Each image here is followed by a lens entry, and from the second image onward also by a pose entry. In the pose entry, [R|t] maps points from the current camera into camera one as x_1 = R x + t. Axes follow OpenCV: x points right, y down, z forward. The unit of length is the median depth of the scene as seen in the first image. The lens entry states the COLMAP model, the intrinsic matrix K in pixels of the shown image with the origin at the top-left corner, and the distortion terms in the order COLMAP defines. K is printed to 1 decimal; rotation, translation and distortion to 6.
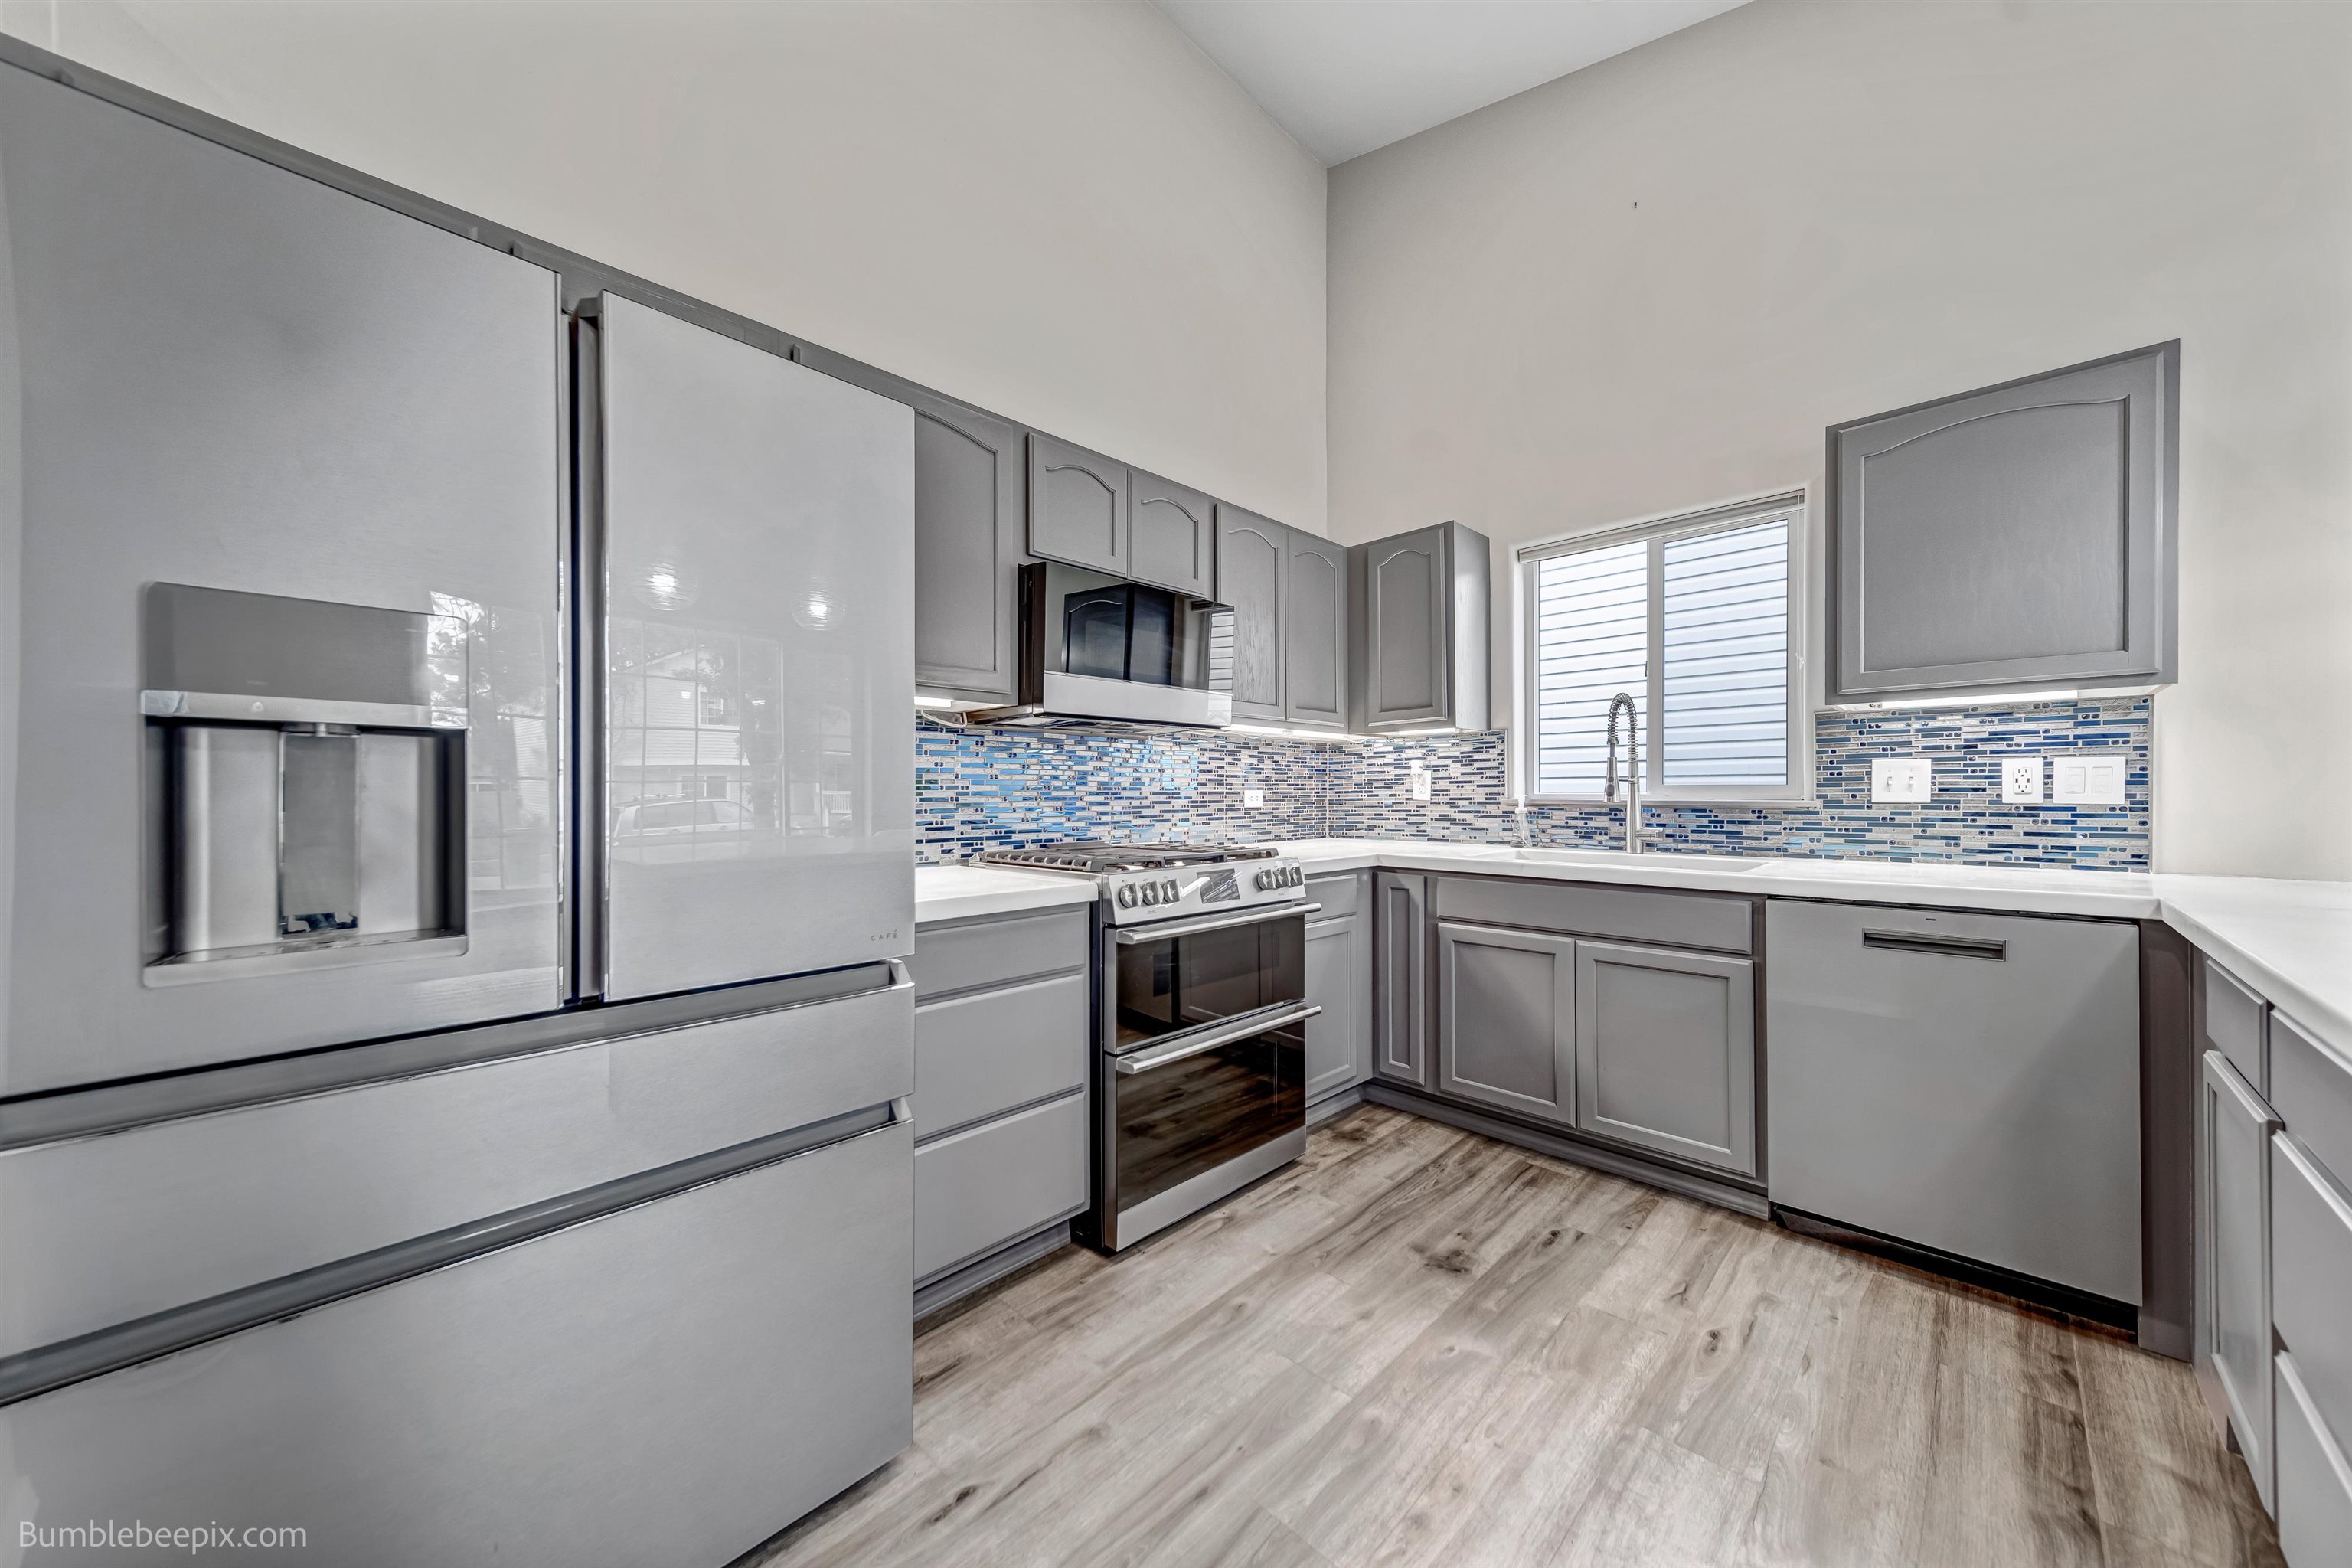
lens RADIAL K [[823.2, 0, 1178.1], [0, 823.2, 794.9], [0, 0, 1]] dist [0.008820, -0.000704]
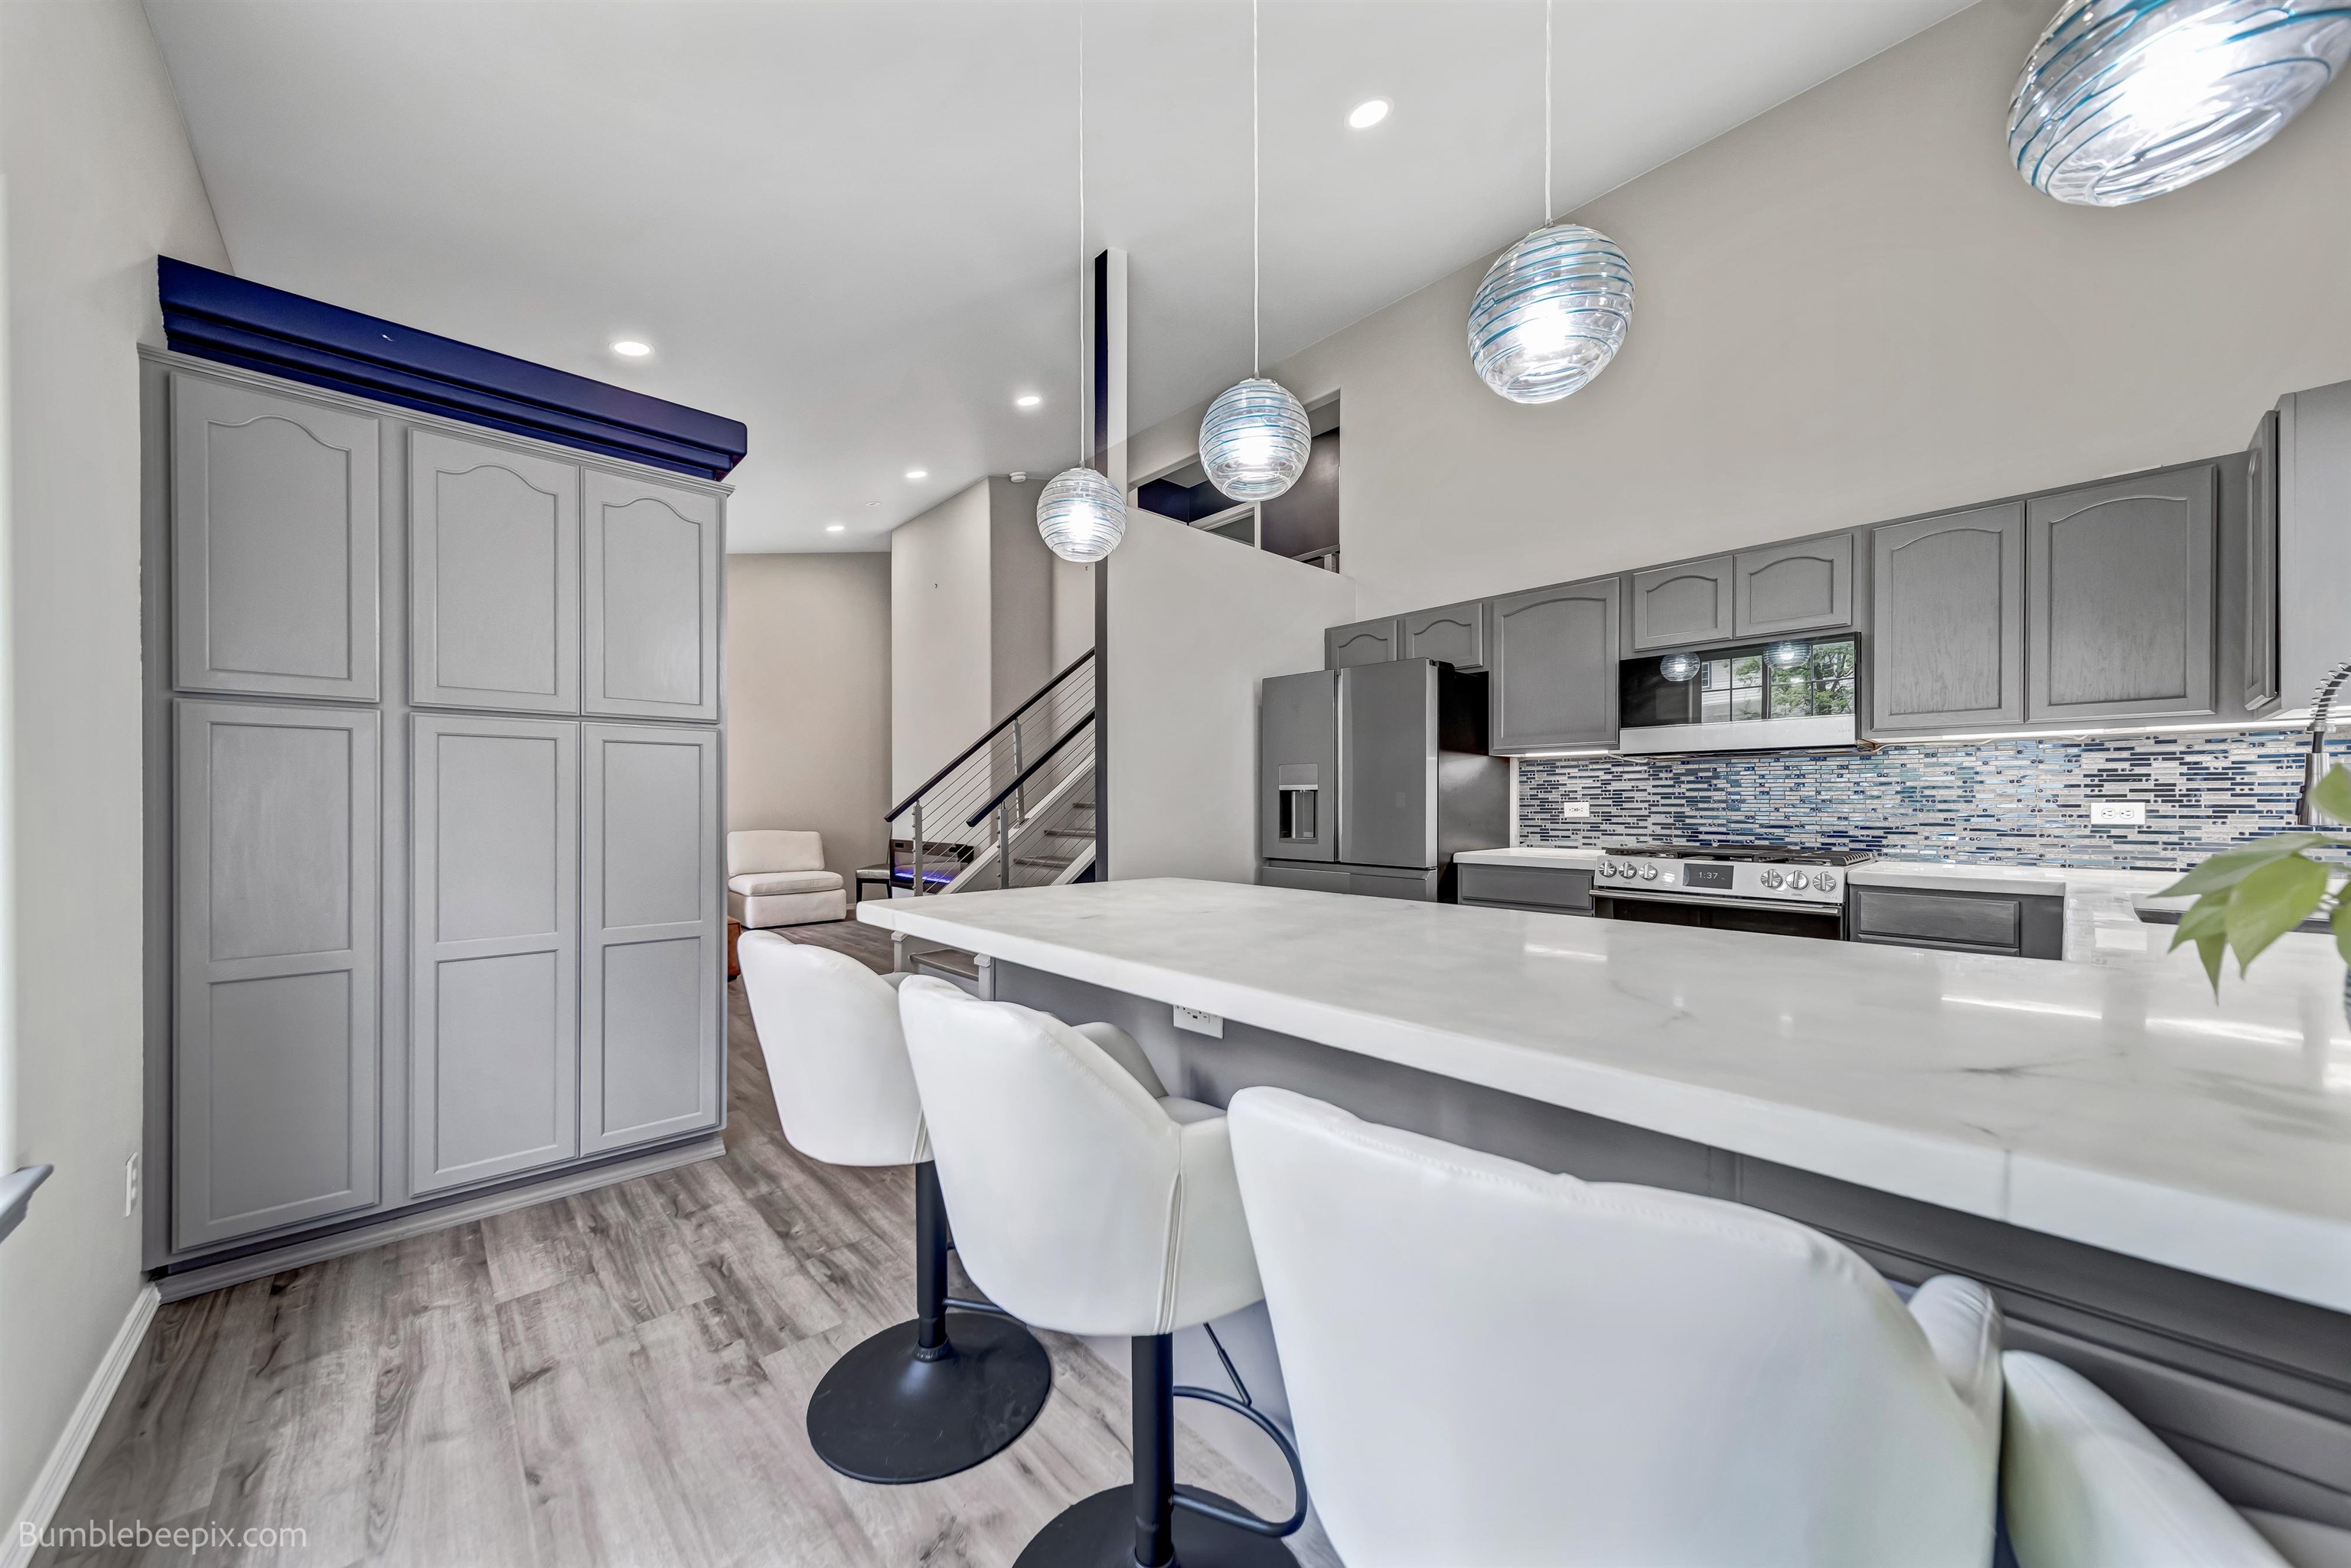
lens RADIAL K [[822.8, 0, 1160.1], [0, 822.8, 806.9], [0, 0, 1]] dist [0.008820, -0.000704]
pose [[-0.047043, 0.008919, -0.998853, 1.319397], [-0.001108, 0.999959, 0.008981, -0.011106], [0.998892, 0.001529, -0.047031, 0.168445]]
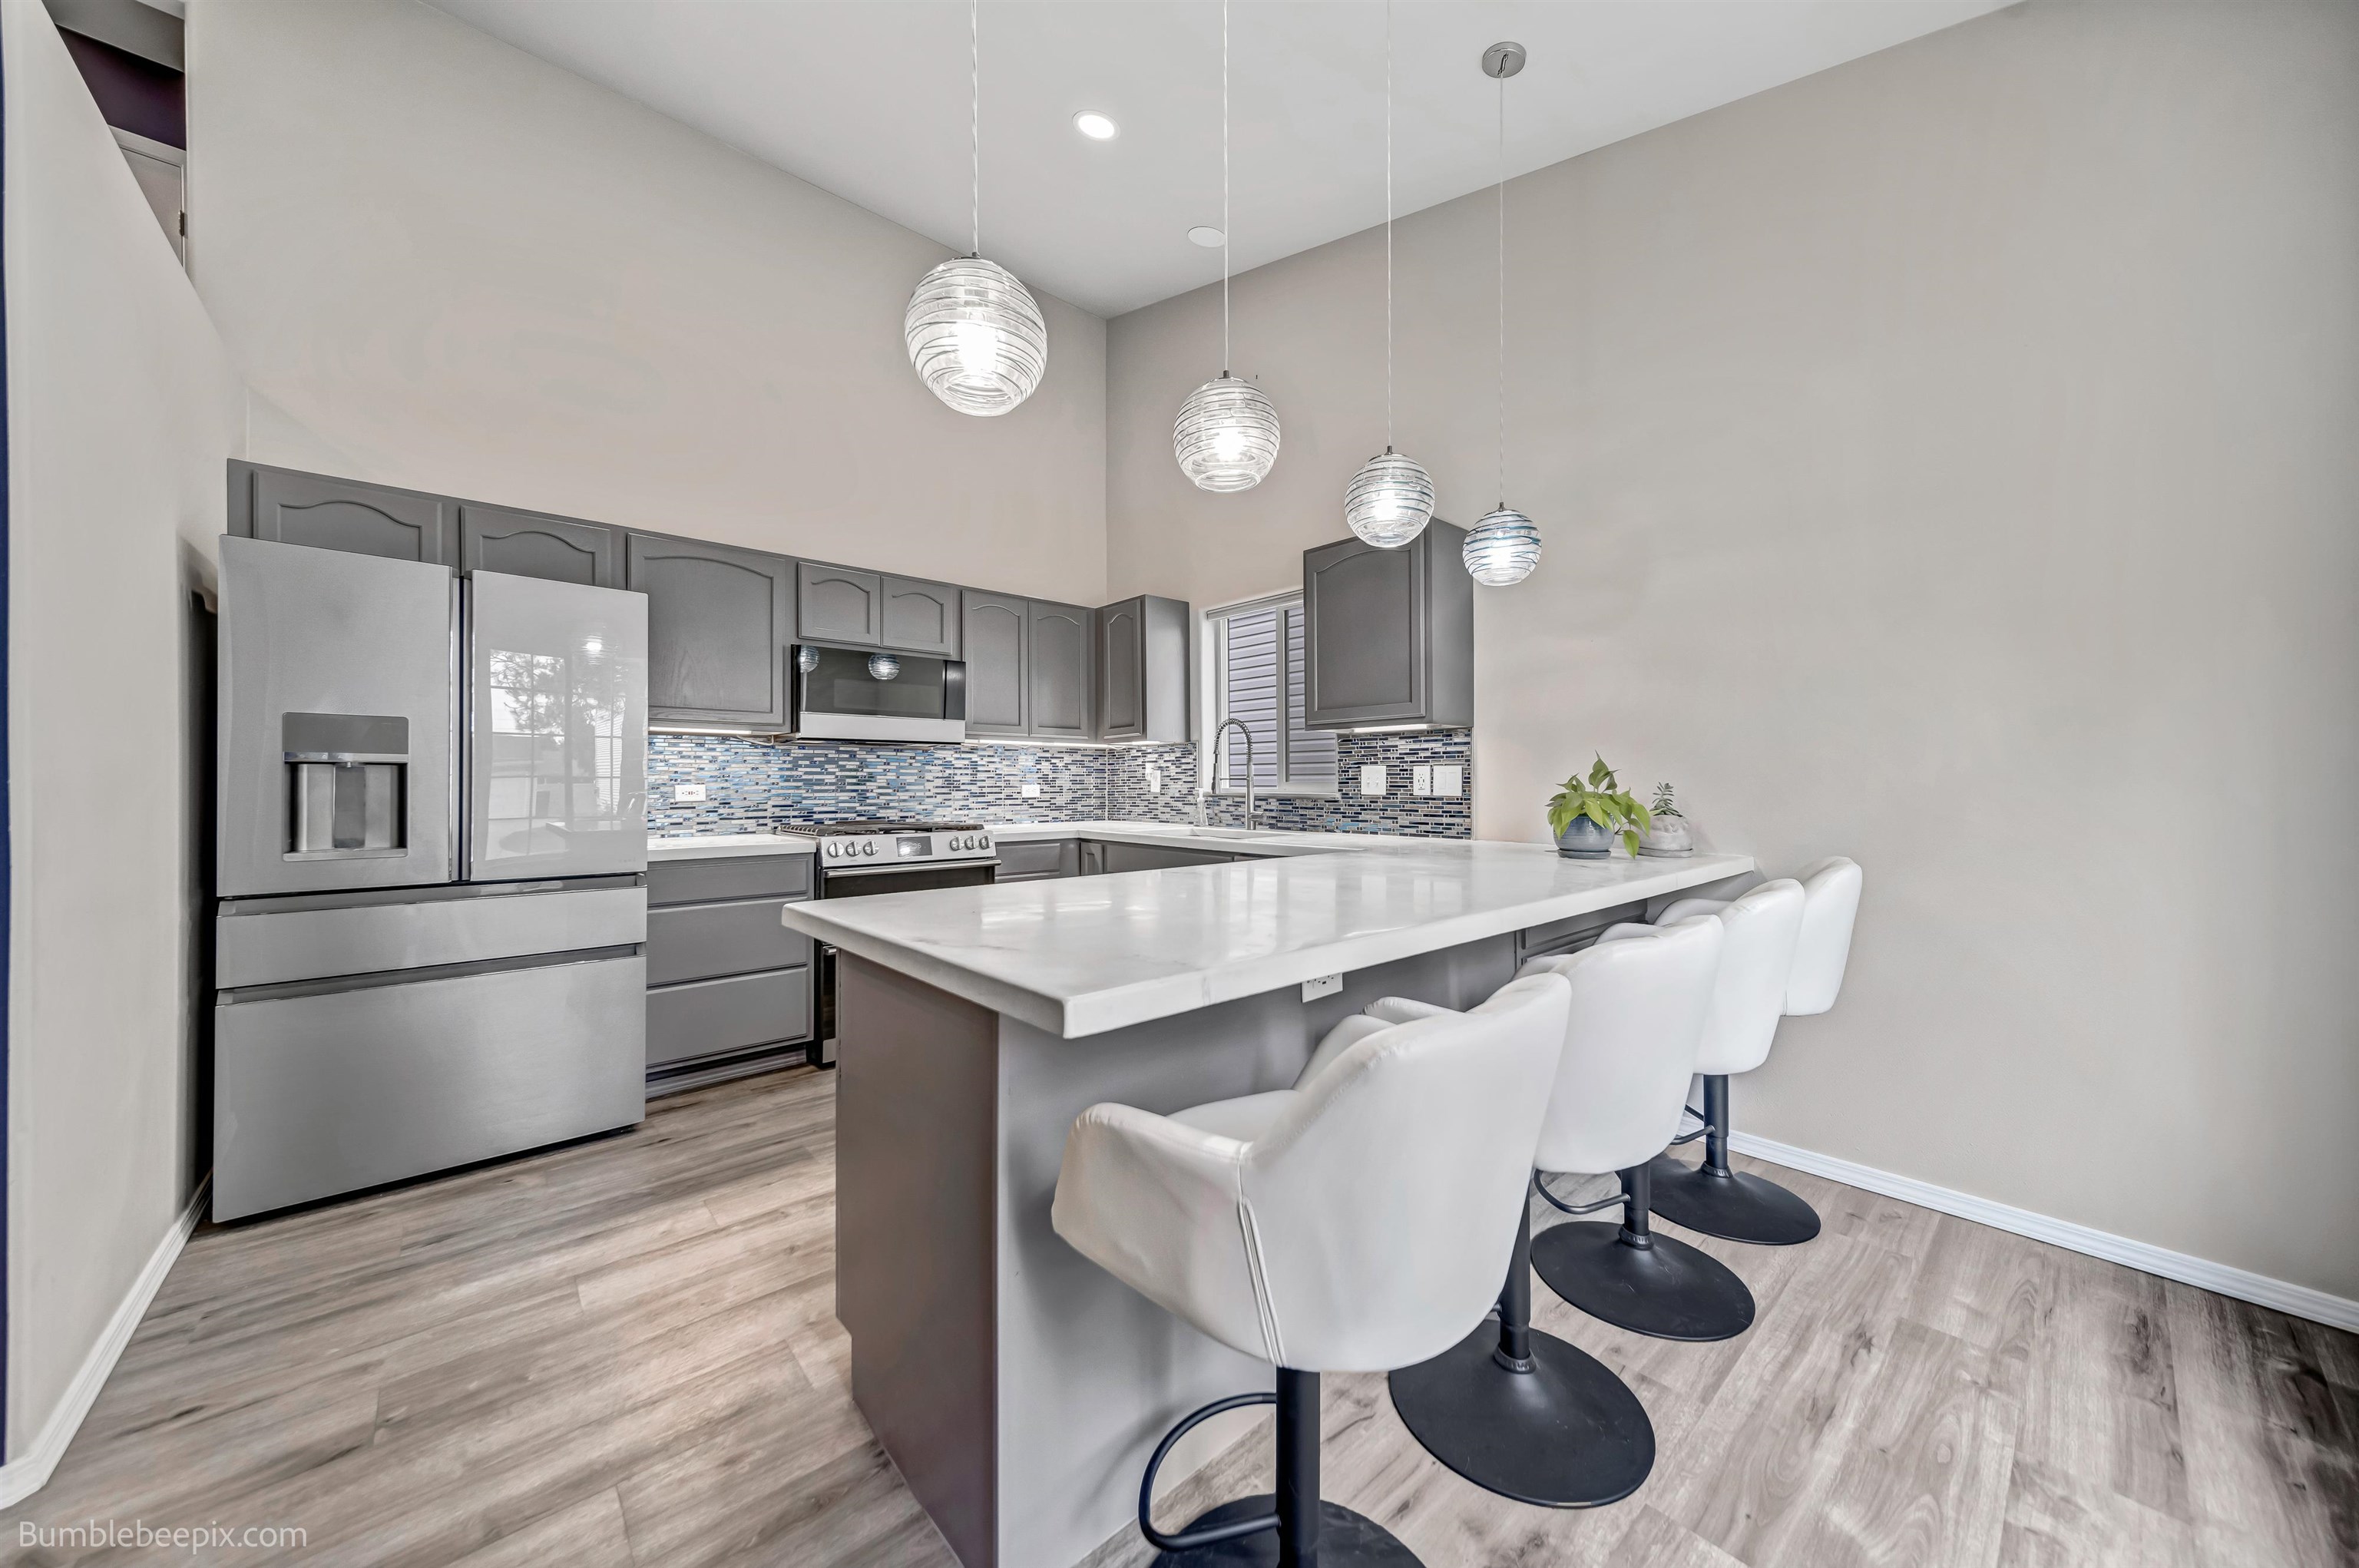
lens RADIAL K [[825.6, 0, 1192.3], [0, 825.6, 778.4], [0, 0, 1]] dist [0.008820, -0.000704]
pose [[0.998061, 0.001111, -0.062234, 0.632466], [-0.001632, 0.999964, -0.008322, -0.007524], [0.062223, 0.008407, 0.998027, -0.513130]]
